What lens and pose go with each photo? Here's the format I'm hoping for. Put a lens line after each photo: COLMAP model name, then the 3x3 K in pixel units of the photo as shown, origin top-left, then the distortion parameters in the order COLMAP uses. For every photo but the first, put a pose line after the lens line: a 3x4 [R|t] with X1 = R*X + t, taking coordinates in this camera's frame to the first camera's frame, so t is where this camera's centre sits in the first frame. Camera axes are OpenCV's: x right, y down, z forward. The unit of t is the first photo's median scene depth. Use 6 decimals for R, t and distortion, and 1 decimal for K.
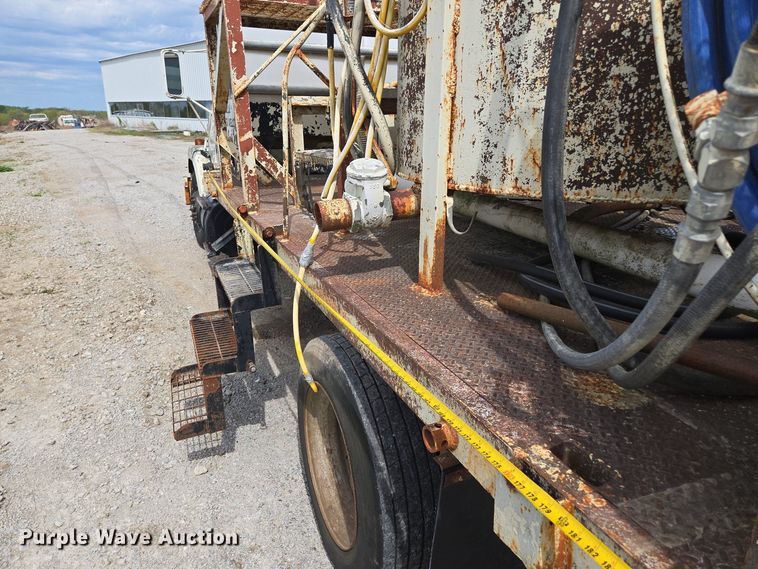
lens RADIAL K [[526.4, 0, 380.4], [0, 526.4, 284.9], [0, 0, 1]] dist [0.047647, -0.024969]
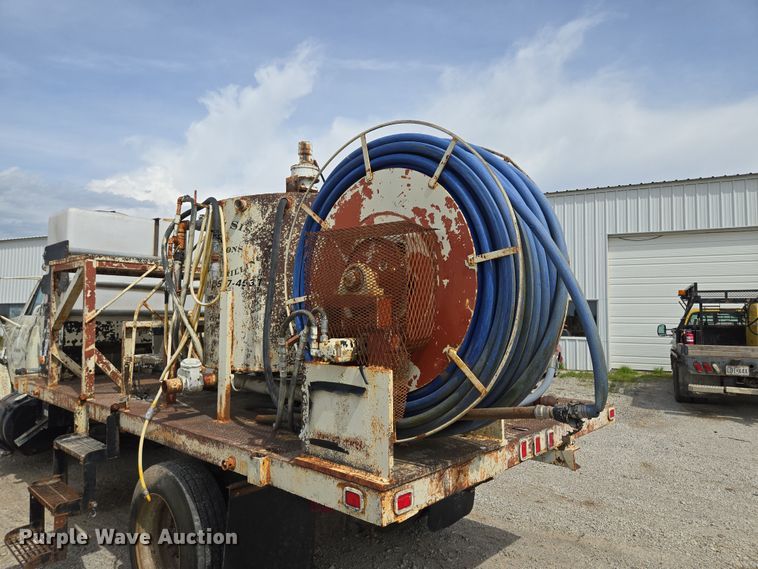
lens RADIAL K [[526.4, 0, 381.2], [0, 526.4, 281.5], [0, 0, 1]] dist [0.047647, -0.024969]
pose [[0.923884, 0.021268, 0.382080, -0.130660], [0.119732, 0.932257, -0.341411, 0.270387], [-0.363458, 0.361171, 0.858751, -1.131859]]
